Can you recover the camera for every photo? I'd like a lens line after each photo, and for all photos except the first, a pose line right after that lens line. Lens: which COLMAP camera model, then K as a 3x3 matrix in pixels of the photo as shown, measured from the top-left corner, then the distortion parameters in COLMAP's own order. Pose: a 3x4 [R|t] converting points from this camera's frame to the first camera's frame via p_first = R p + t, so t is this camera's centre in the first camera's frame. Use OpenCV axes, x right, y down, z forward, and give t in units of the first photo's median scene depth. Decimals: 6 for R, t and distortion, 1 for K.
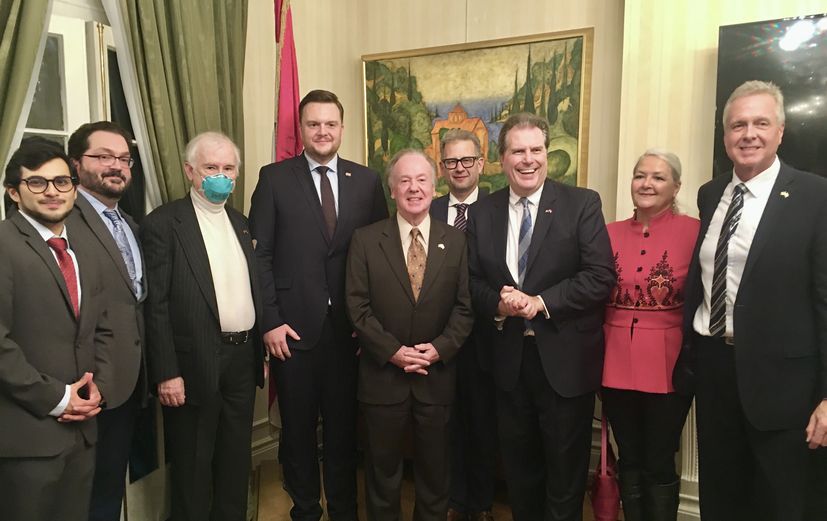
lens RADIAL K [[456.3, 0, 414.9], [0, 456.3, 260.3], [0, 0, 1]] dist [0.001959, -0.000434]
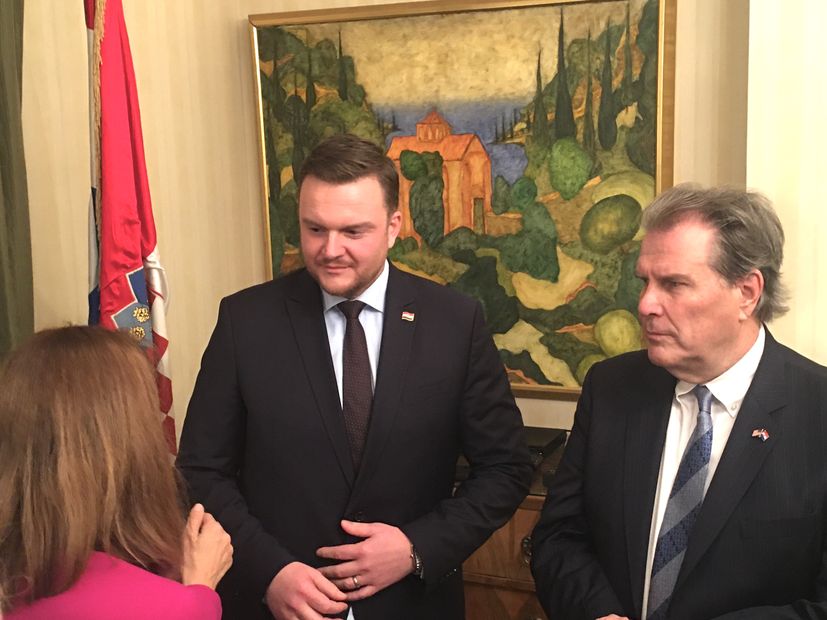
lens RADIAL K [[702.0, 0, 412.8], [0, 702.0, 310.0], [0, 0, 1]] dist [-0.004785, 0.020562]
pose [[0.991599, -0.047403, 0.120347, -0.046158], [0.045931, 0.998832, 0.014978, -0.113064], [-0.120917, -0.009324, 0.992619, 0.152212]]
